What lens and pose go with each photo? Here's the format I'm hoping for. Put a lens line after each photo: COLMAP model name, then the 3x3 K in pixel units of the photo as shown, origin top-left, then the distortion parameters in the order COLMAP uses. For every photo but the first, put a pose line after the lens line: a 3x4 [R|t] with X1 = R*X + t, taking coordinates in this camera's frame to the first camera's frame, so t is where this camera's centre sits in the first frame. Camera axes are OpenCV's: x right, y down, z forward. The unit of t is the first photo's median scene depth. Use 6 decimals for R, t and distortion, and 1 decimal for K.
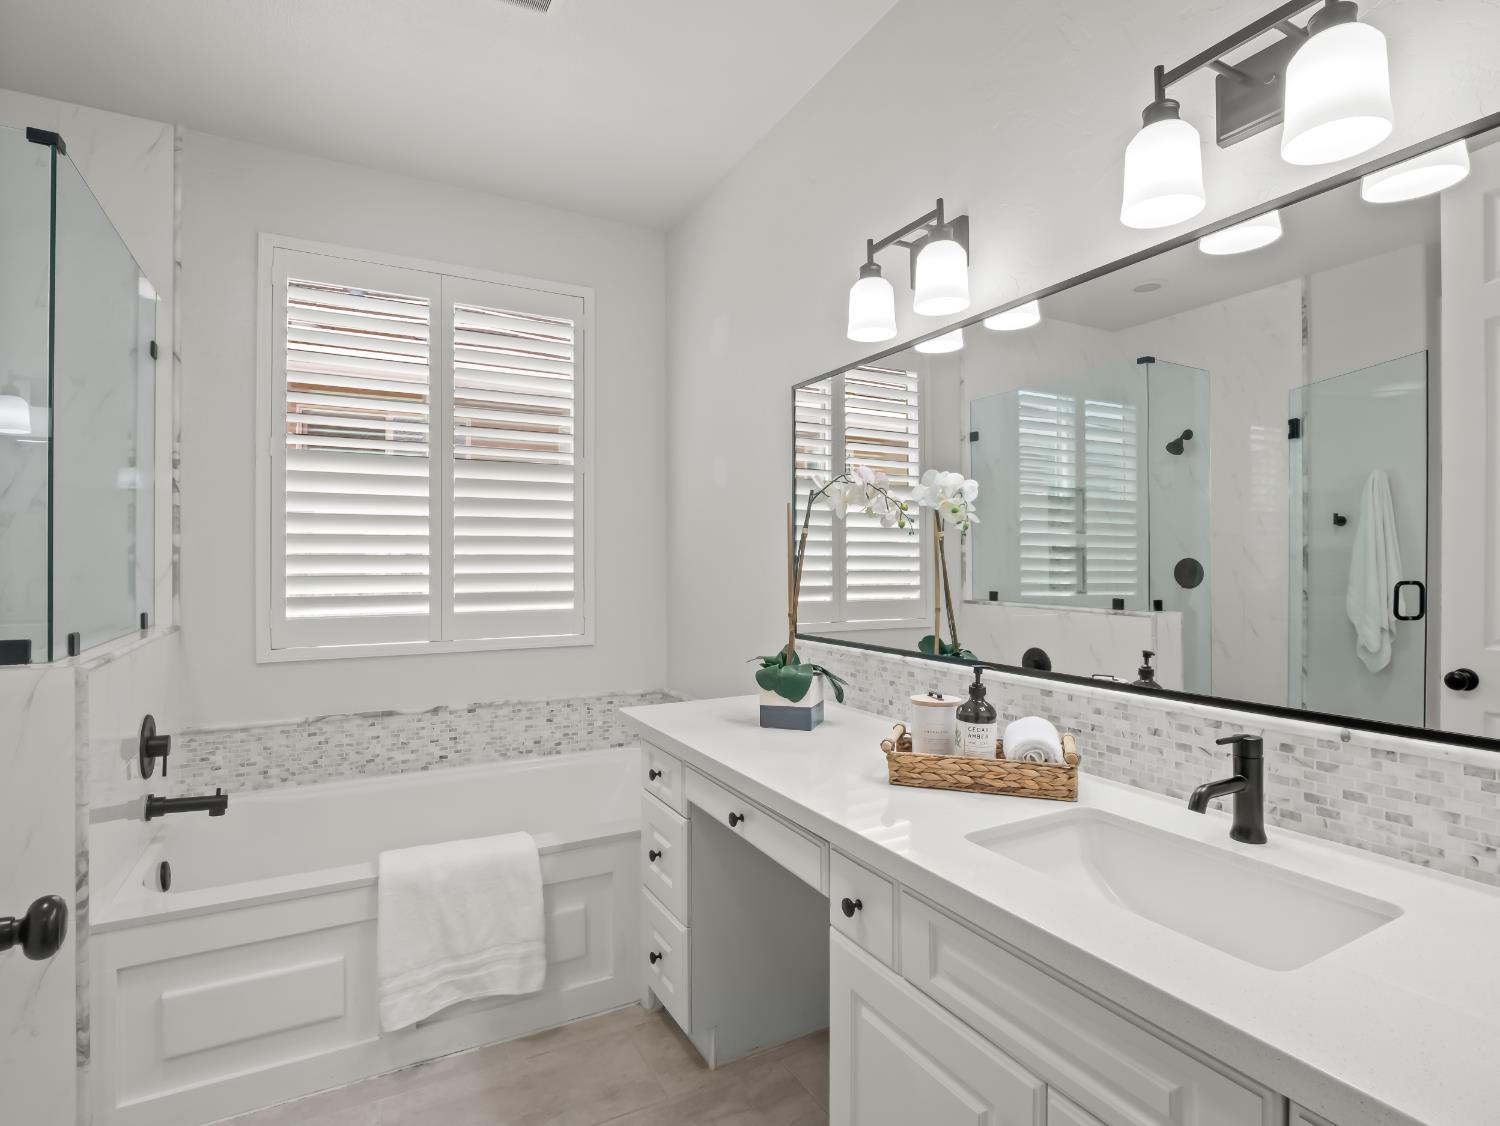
lens RADIAL K [[772.4, 0, 744.8], [0, 772.4, 564.4], [0, 0, 1]] dist [-0.003250, -0.002173]
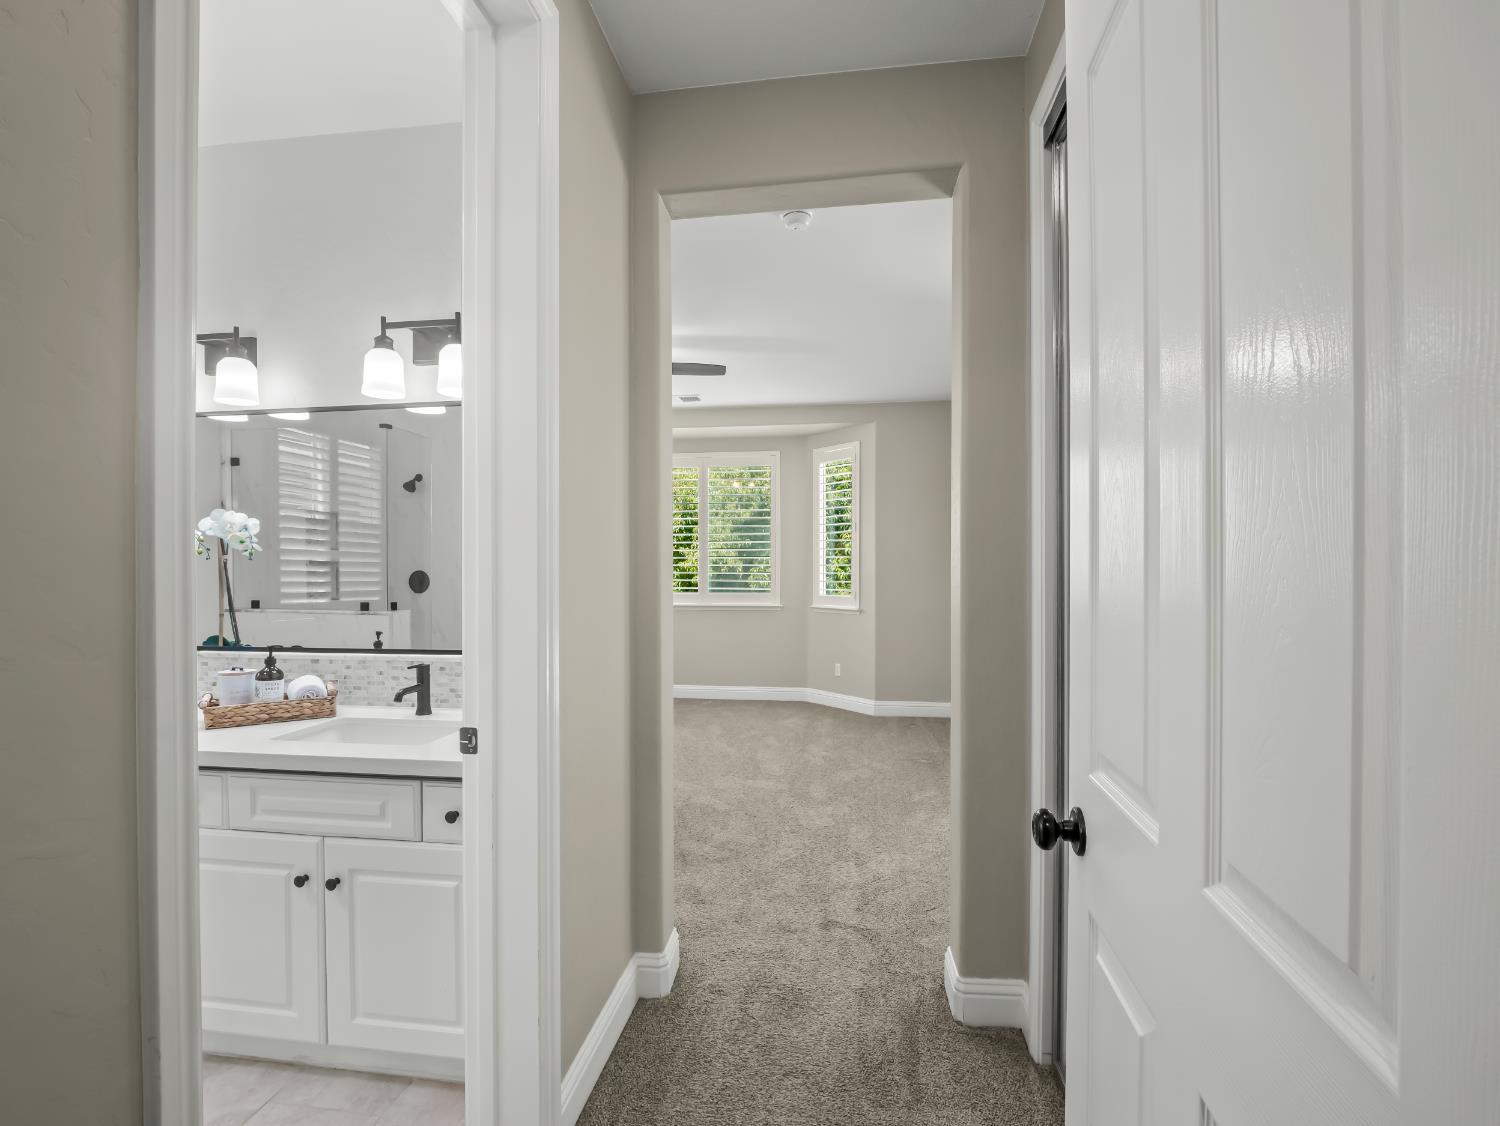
lens RADIAL K [[733.2, 0, 747.1], [0, 733.2, 557.7], [0, 0, 1]] dist [-0.011669, -0.001876]
pose [[0.599889, 0.009052, 0.800032, -0.274812], [0.006175, 0.999854, -0.015943, -0.017654], [-0.800060, 0.014504, 0.599745, -0.605963]]
